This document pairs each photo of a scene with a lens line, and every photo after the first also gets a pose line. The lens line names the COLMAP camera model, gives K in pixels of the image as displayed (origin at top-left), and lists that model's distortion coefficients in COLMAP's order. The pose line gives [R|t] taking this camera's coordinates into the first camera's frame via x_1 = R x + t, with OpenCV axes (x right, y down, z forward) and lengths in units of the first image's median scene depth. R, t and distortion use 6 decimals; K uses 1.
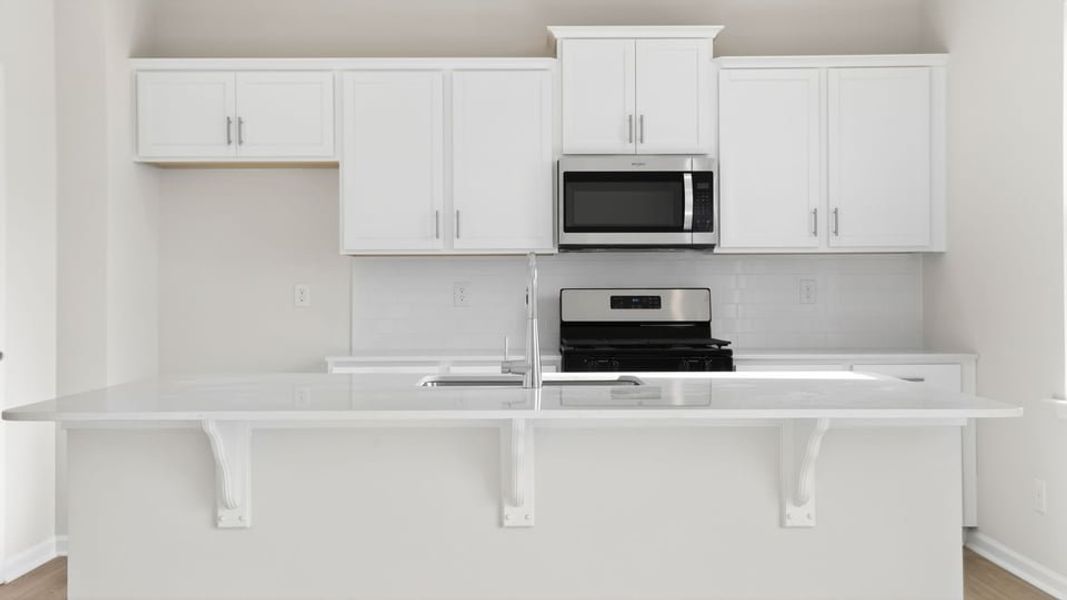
lens RADIAL K [[510.3, 0, 532.9], [0, 510.3, 294.5], [0, 0, 1]] dist [-0.000305, 0.002682]
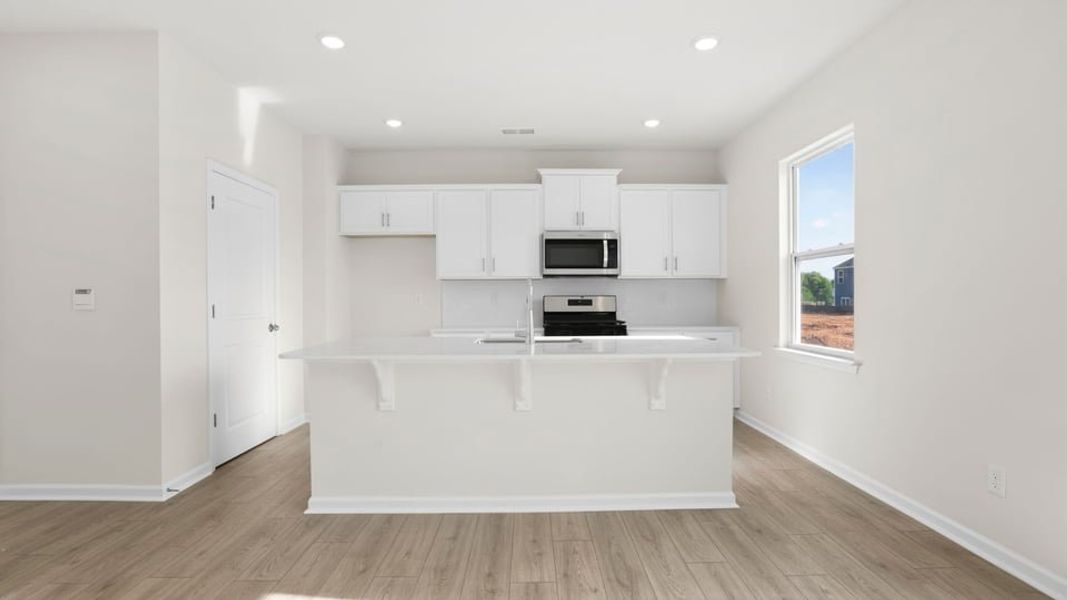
lens RADIAL K [[510.3, 0, 539.9], [0, 510.3, 299.8], [0, 0, 1]] dist [-0.000305, 0.002682]
pose [[0.999810, -0.000769, 0.019465, -0.001180], [0.000581, 0.999954, 0.009624, -0.015736], [-0.019472, -0.009611, 0.999764, -1.071075]]
